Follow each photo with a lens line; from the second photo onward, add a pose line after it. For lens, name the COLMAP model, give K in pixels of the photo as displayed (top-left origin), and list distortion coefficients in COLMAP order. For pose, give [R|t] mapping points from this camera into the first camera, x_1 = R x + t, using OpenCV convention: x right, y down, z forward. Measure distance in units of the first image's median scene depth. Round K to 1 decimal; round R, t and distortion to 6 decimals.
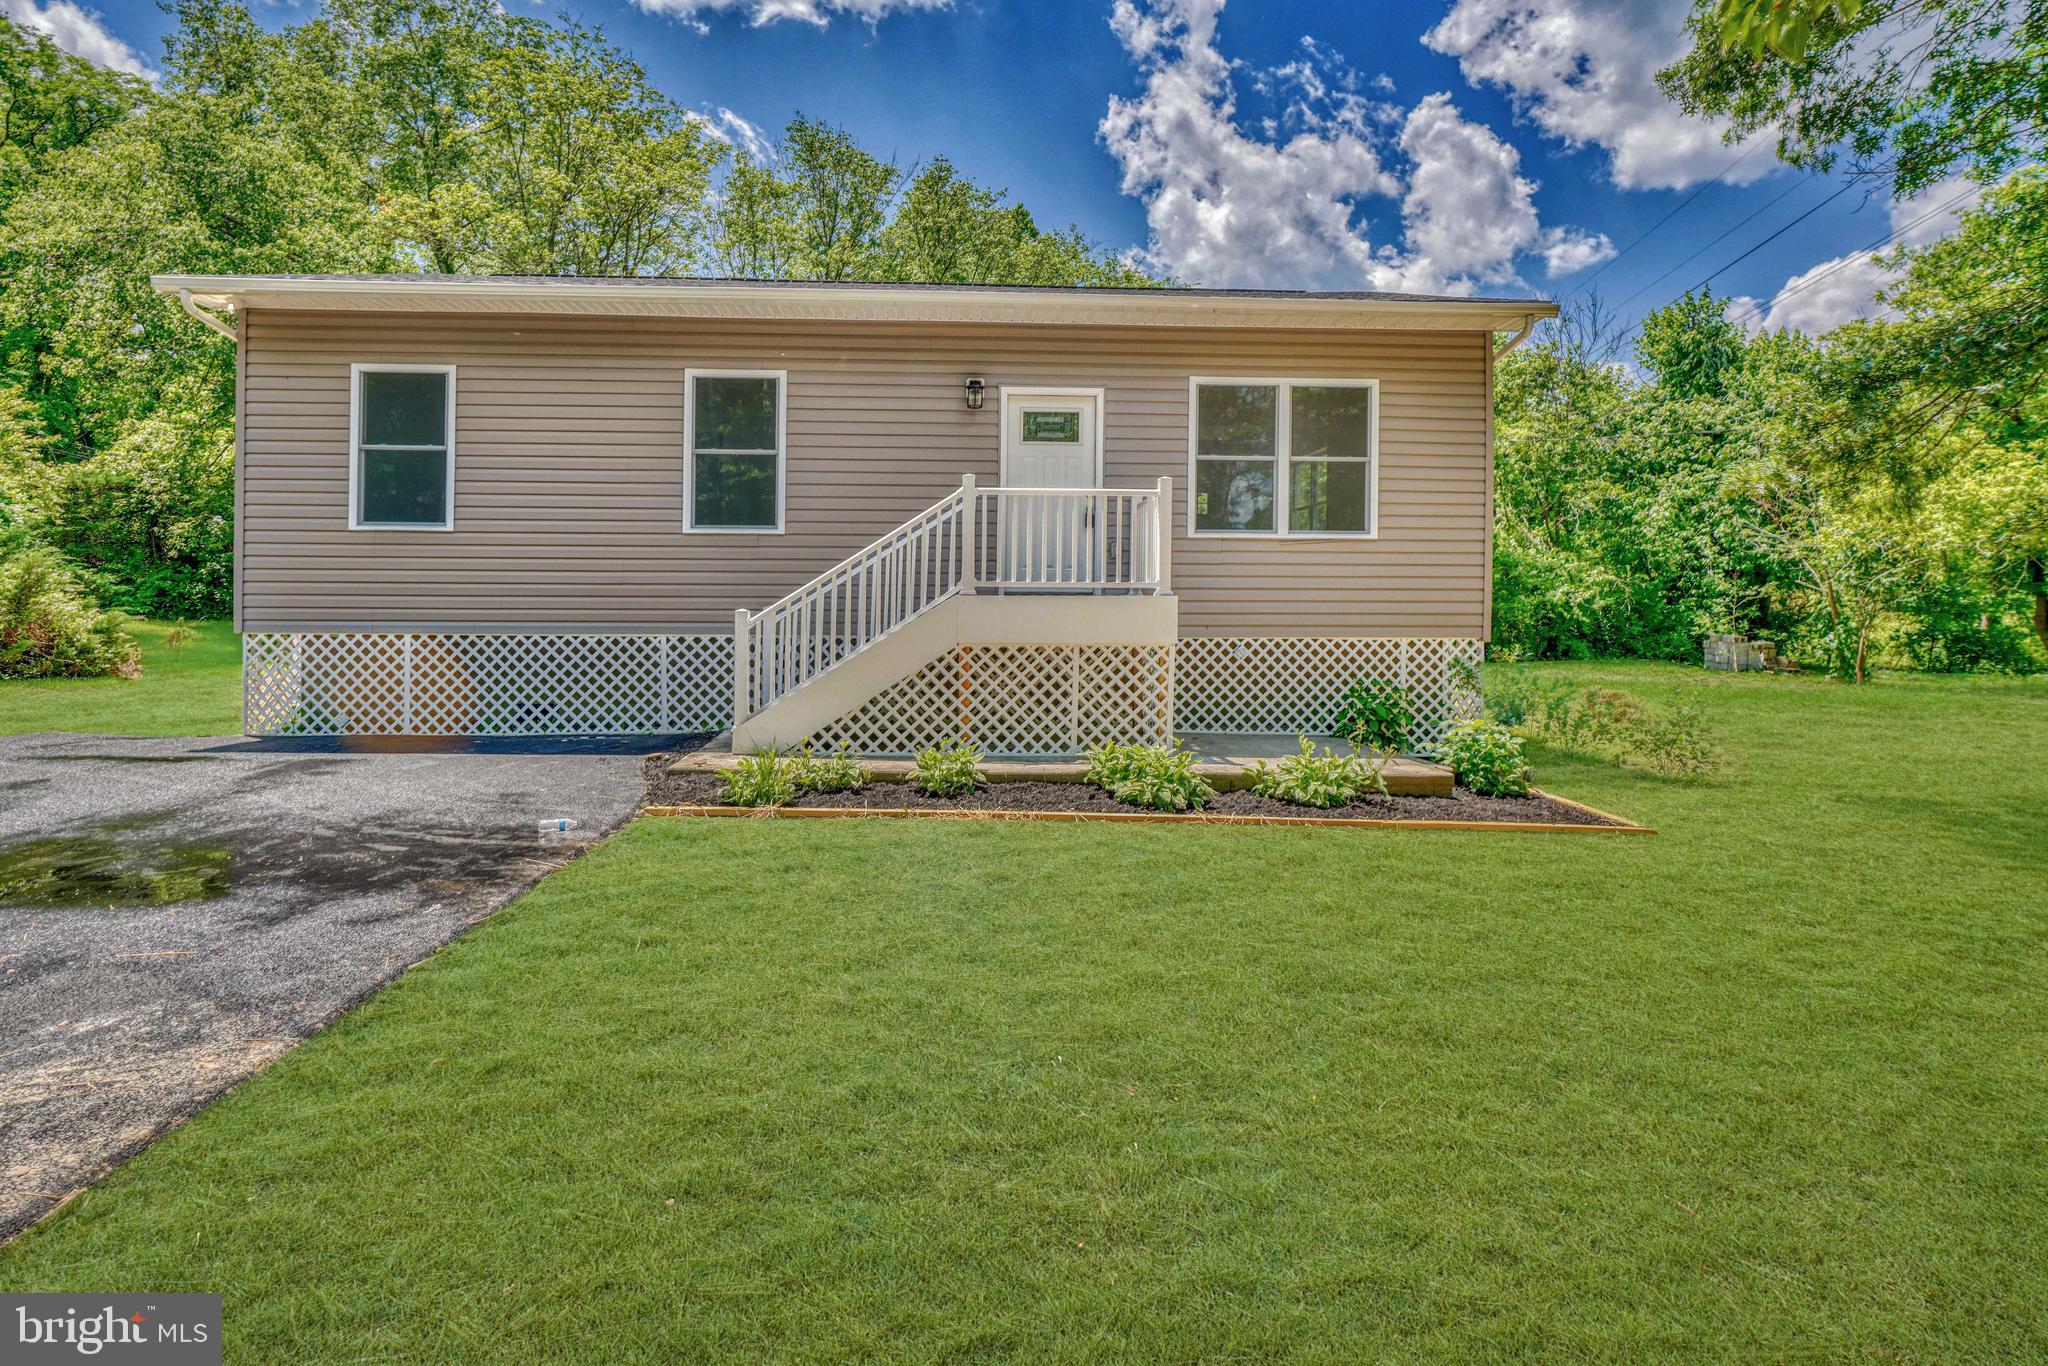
lens RADIAL K [[991.7, 0, 1024.4], [0, 991.7, 596.2], [0, 0, 1]] dist [-0.001811, -0.000453]
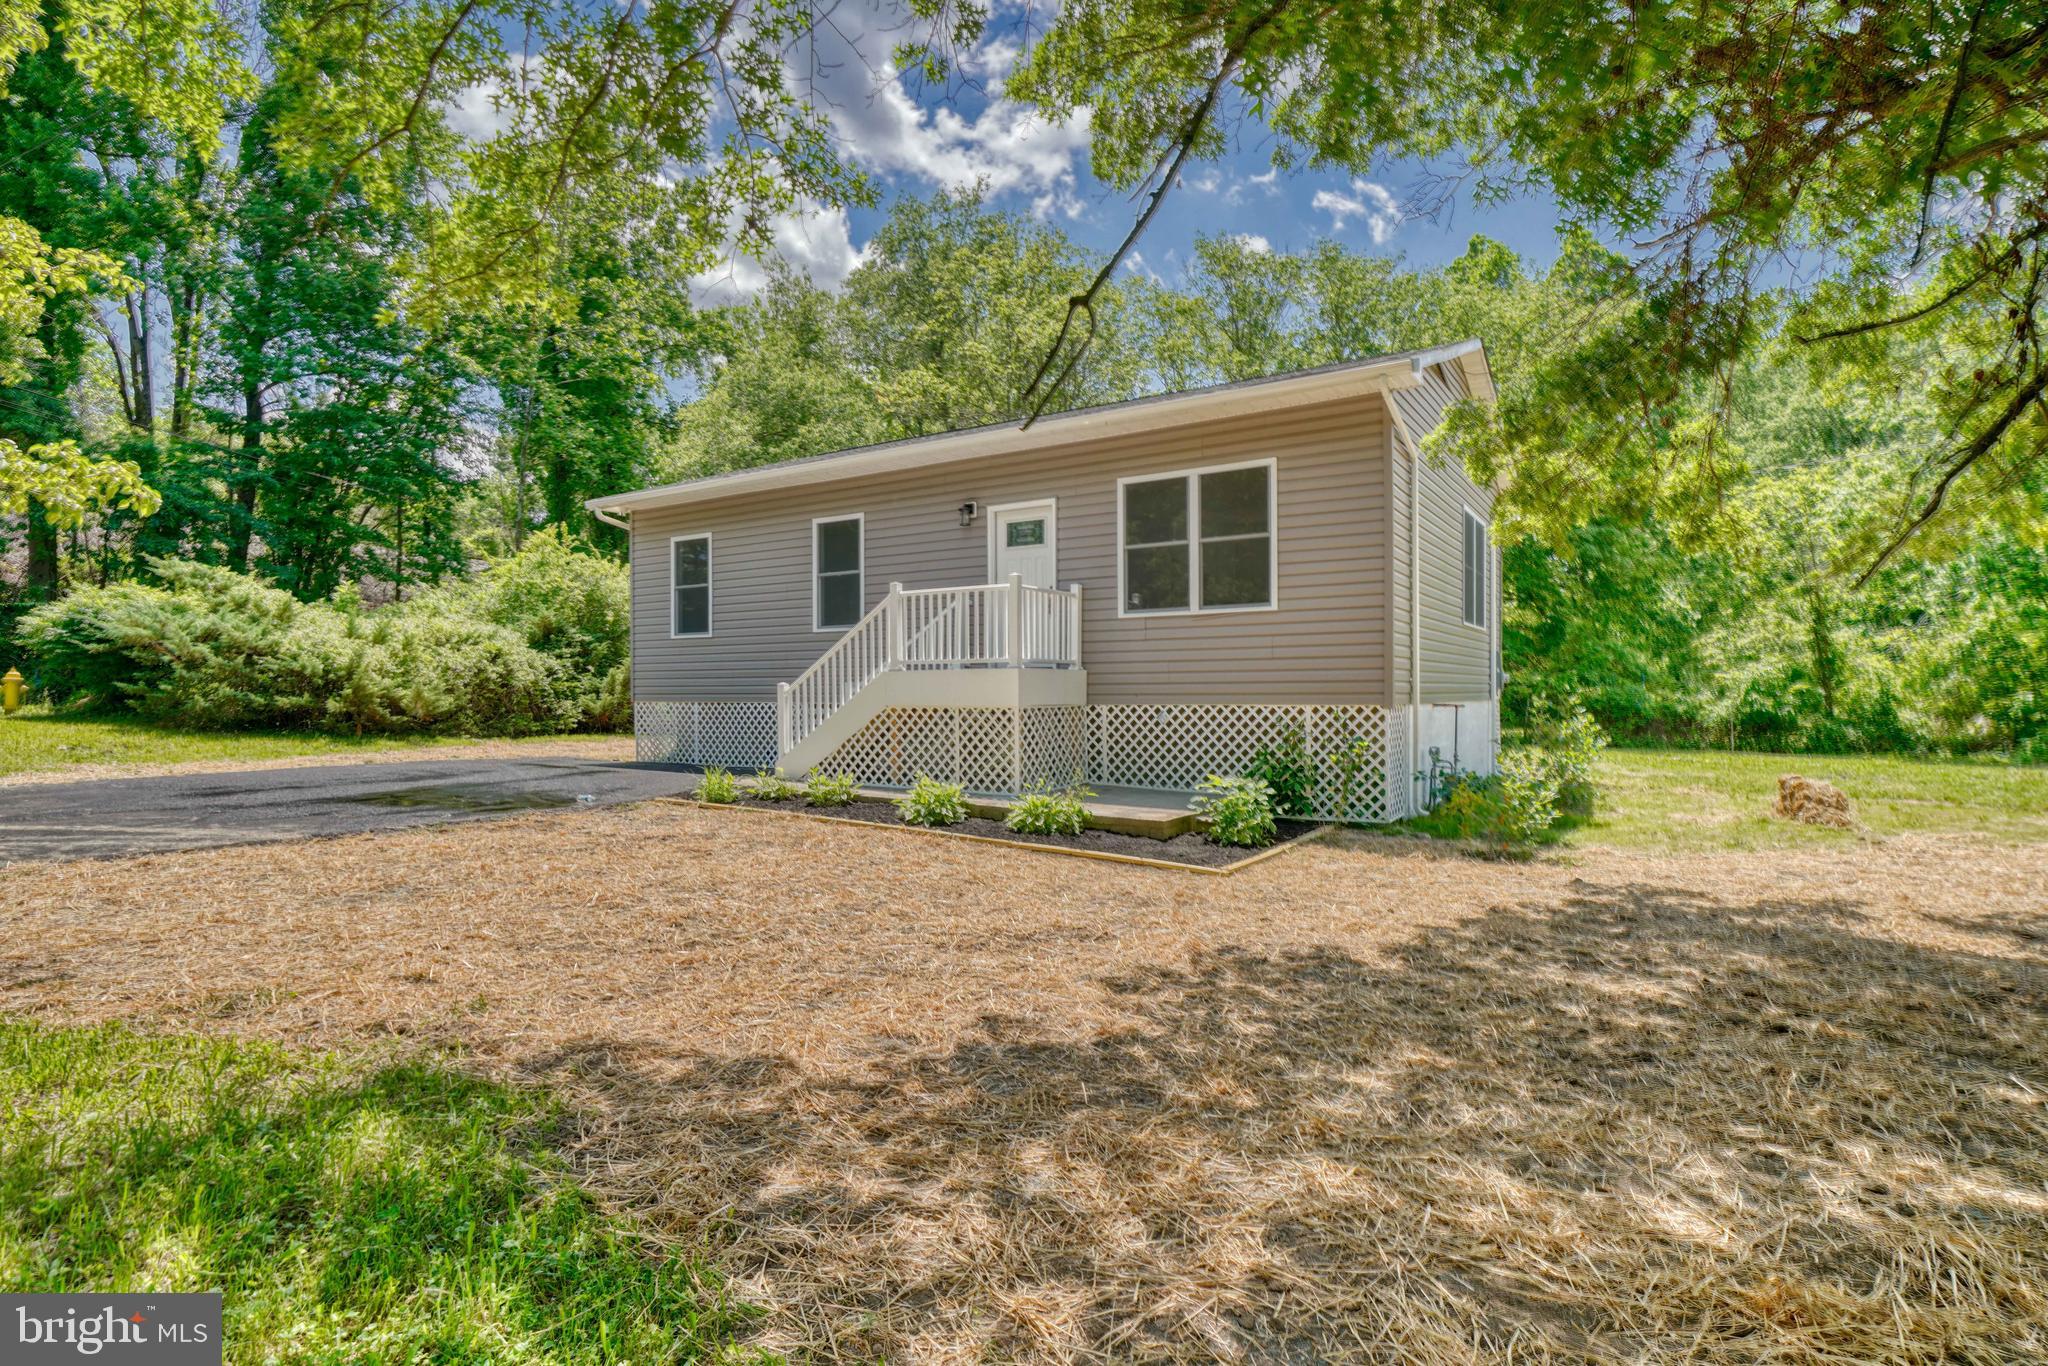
lens RADIAL K [[1012.1, 0, 1025.7], [0, 1012.1, 691.1], [0, 0, 1]] dist [-0.000232, -0.000029]
pose [[0.809146, -0.006398, -0.587573, 0.769477], [0.012845, 0.999894, 0.006800, 0.017167], [0.587468, -0.013050, 0.809142, -0.023959]]
